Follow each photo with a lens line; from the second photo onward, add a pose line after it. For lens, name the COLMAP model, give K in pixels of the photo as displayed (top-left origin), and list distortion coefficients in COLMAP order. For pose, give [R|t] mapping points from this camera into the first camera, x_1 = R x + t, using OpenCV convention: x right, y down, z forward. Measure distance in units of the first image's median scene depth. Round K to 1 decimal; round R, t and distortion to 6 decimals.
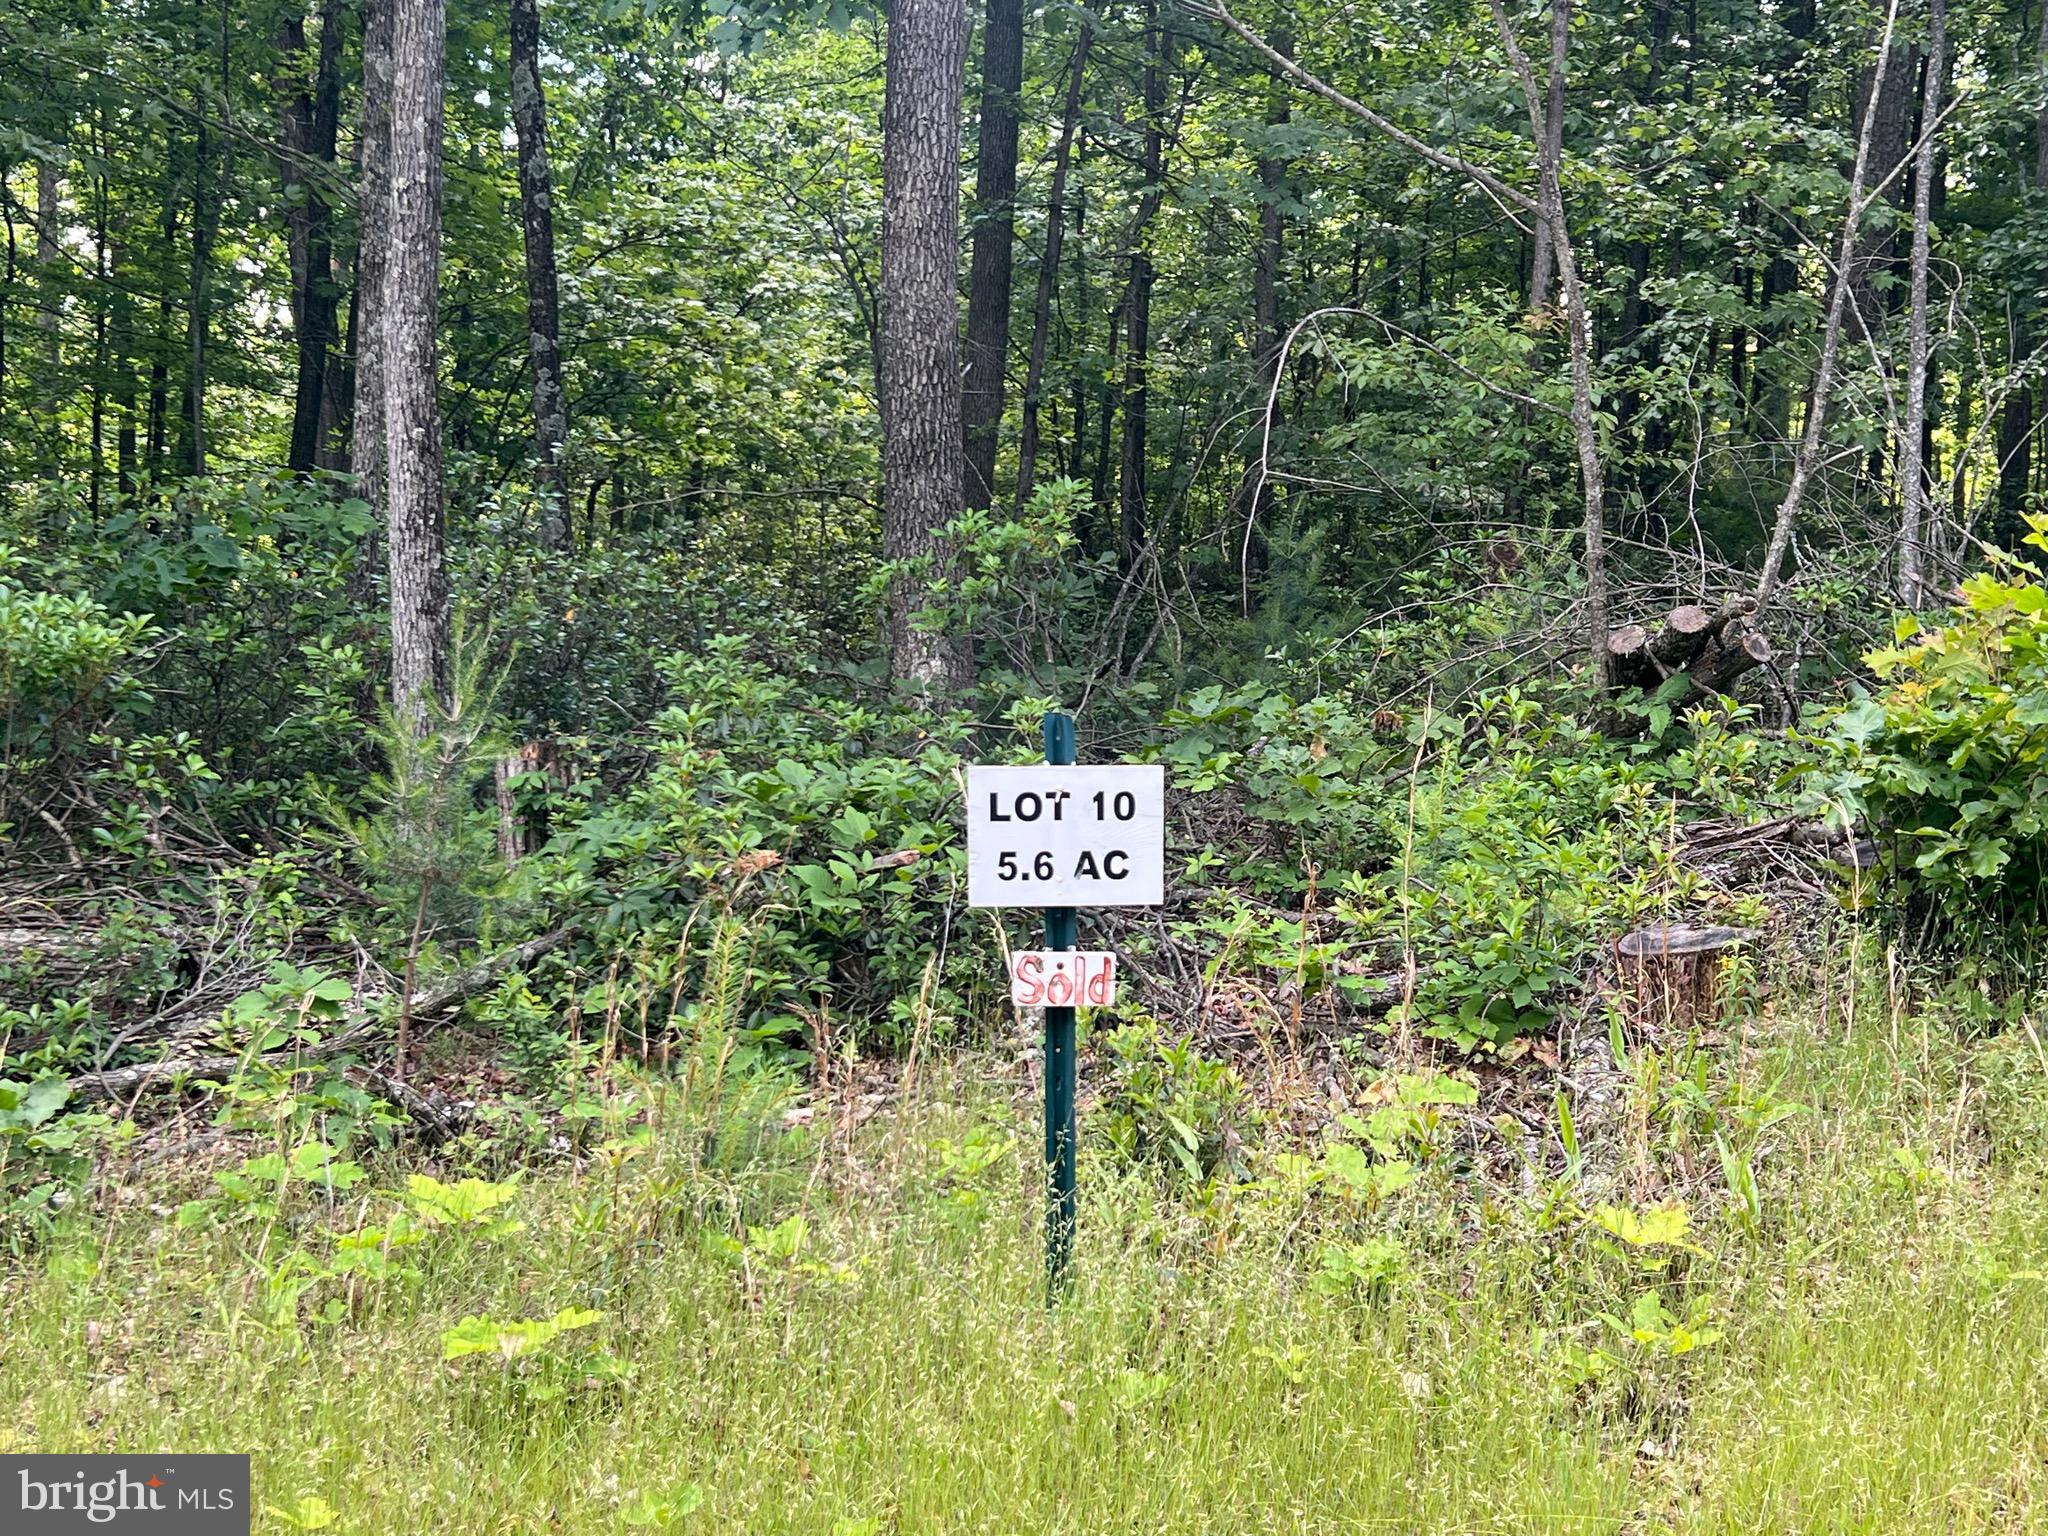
lens RADIAL K [[2176.0, 0, 1024.0], [0, 2176.0, 768.0], [0, 0, 1]] dist [0.001143, -0.004296]
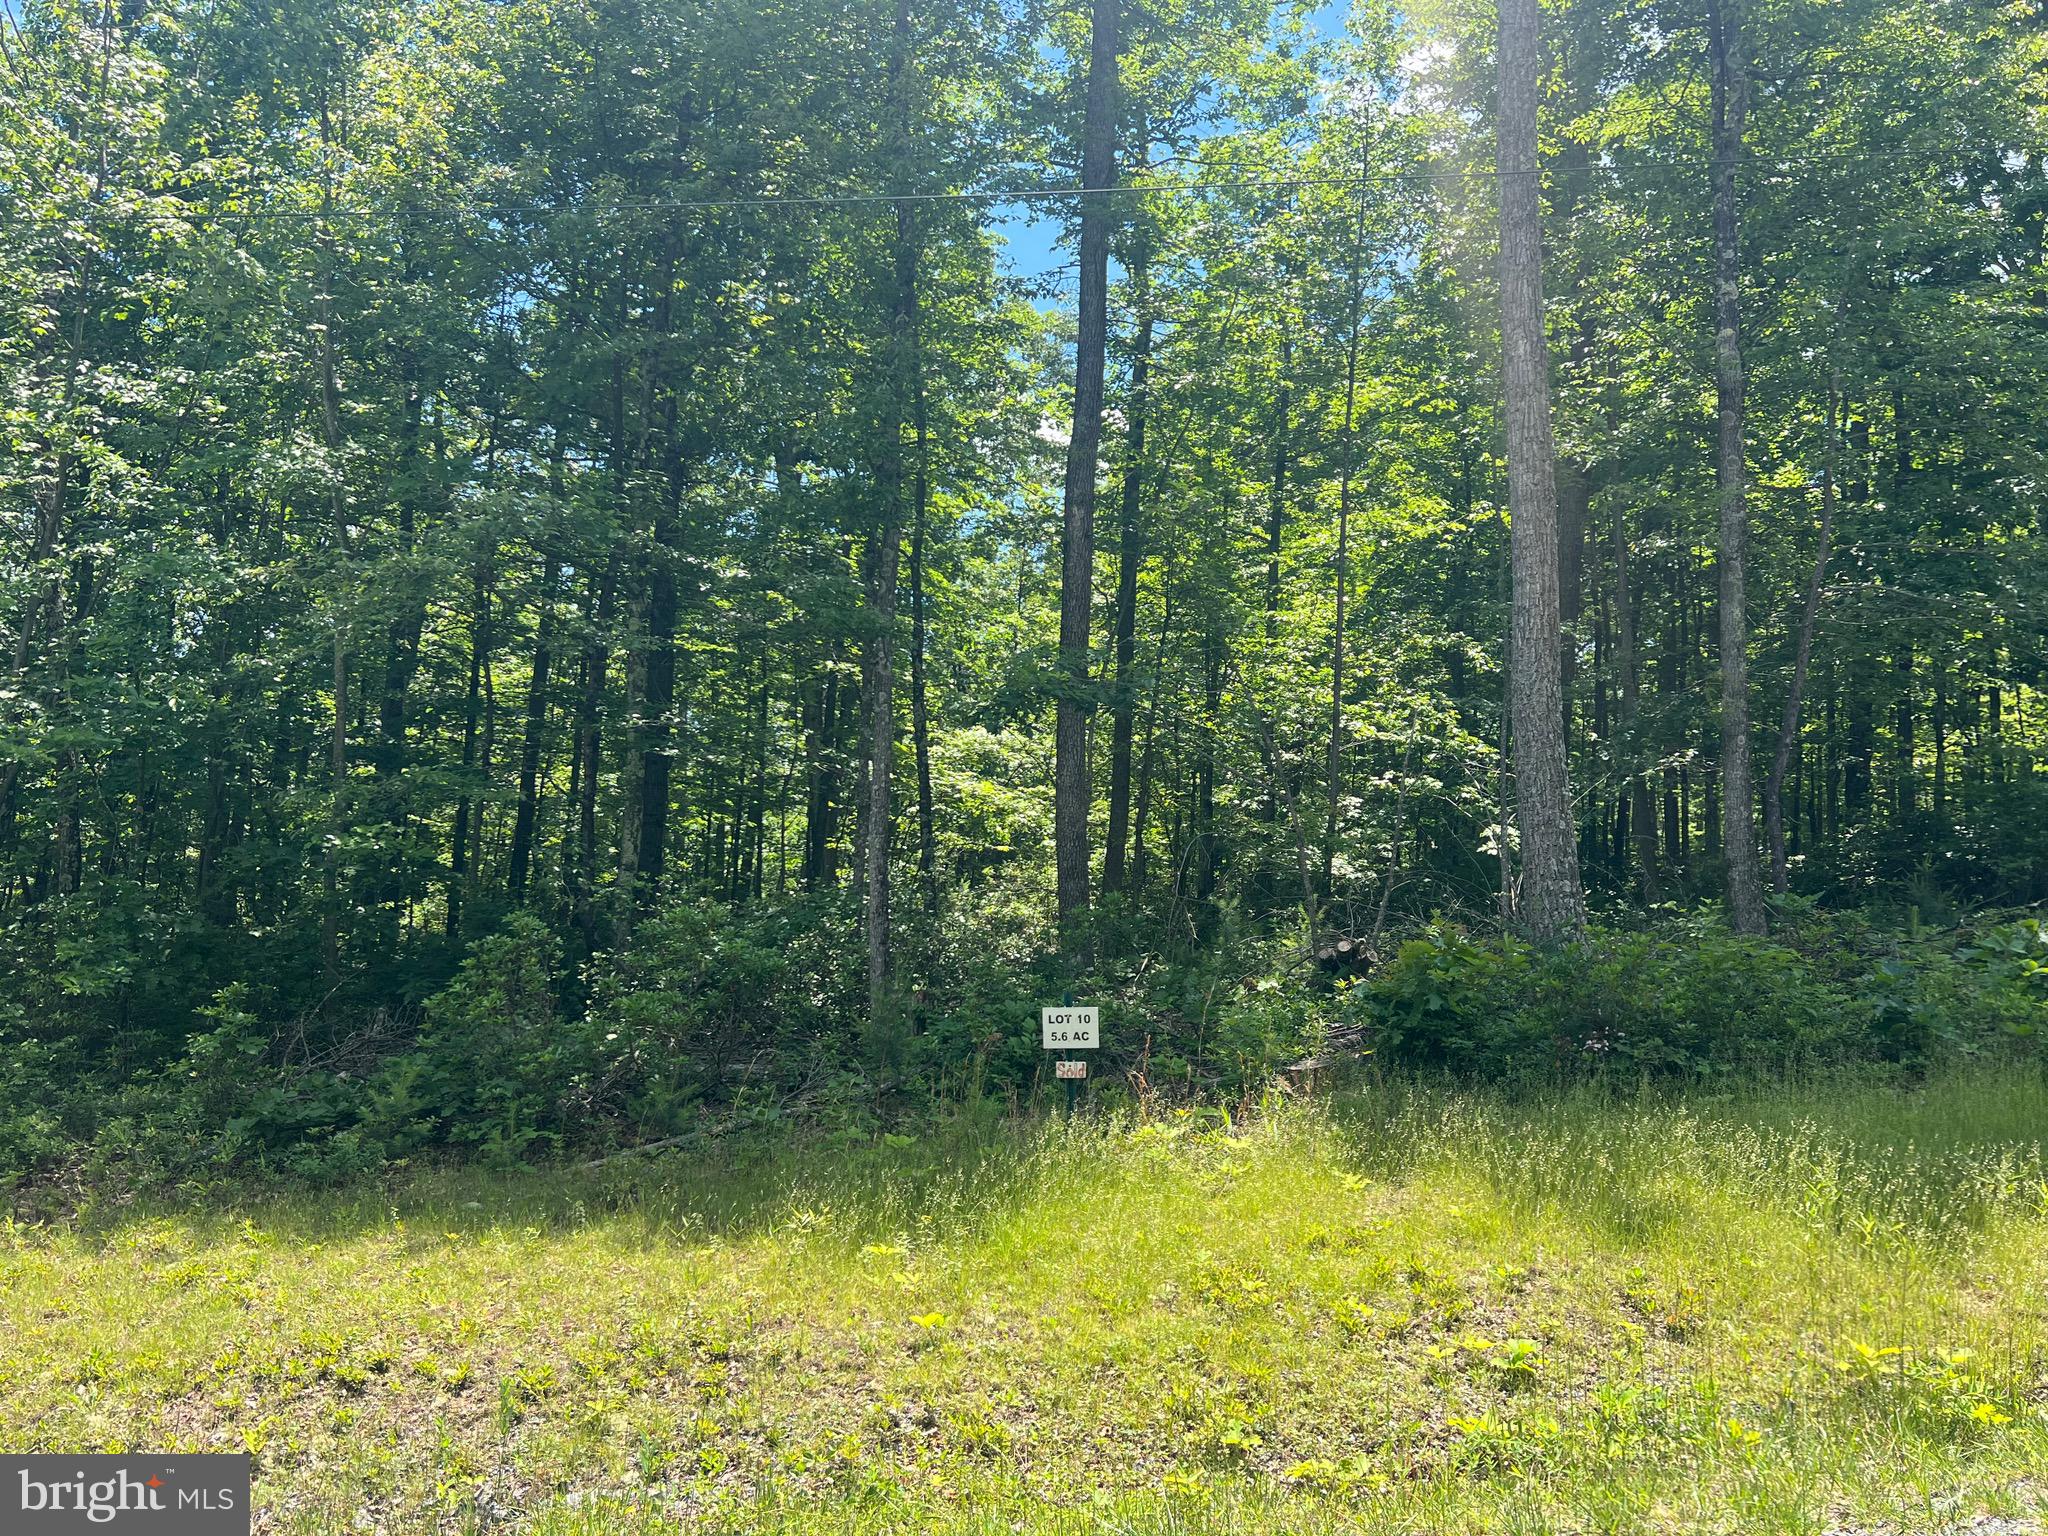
lens RADIAL K [[1556.6, 0, 1024.0], [0, 1556.6, 768.0], [0, 0, 1]] dist [0.094480, 0.001384]
pose [[0.987967, -0.027267, -0.152241, 0.335871], [0.006373, 0.990678, -0.136077, -0.041189], [0.154533, 0.133470, 0.978931, -1.510904]]
